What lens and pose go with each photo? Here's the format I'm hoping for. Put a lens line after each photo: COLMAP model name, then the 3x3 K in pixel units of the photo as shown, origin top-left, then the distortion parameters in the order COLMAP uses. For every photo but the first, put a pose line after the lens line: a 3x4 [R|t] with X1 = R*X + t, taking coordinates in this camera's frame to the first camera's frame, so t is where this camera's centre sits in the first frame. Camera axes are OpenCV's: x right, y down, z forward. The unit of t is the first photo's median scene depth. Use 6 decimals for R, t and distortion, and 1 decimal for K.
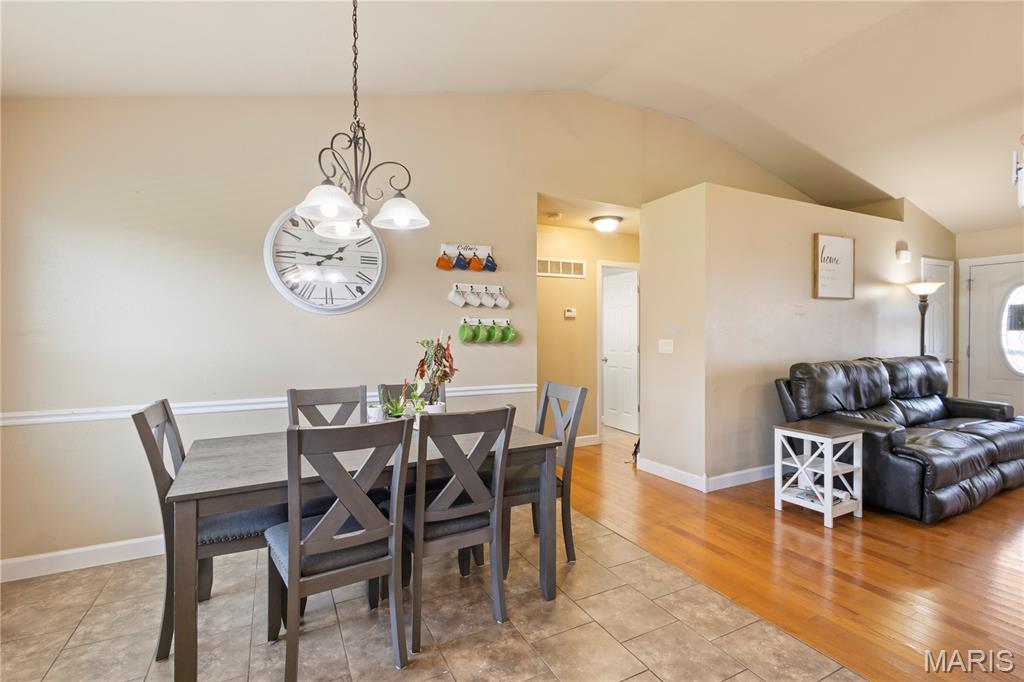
lens RADIAL K [[468.0, 0, 511.9], [0, 468.0, 336.8], [0, 0, 1]] dist [0.002966, -0.000741]
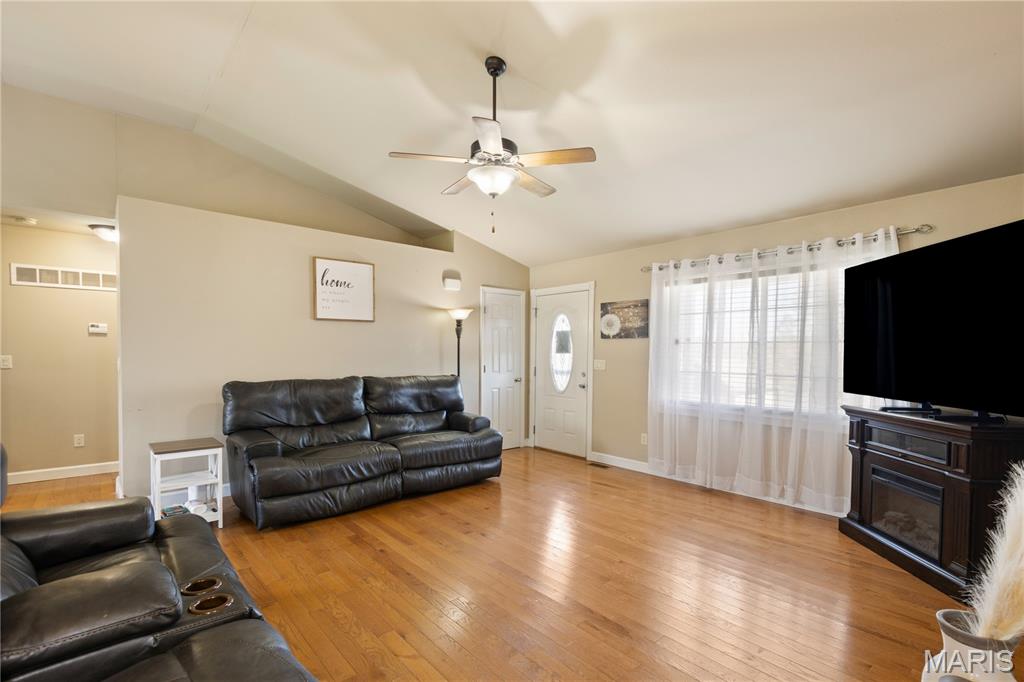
lens RADIAL K [[468.0, 0, 506.9], [0, 468.0, 360.3], [0, 0, 1]] dist [0.002966, -0.000741]
pose [[0.975955, 0.009059, 0.217783, 0.728514], [-0.010810, 0.999918, 0.006849, -0.002159], [-0.217704, -0.009039, 0.975973, -0.097352]]
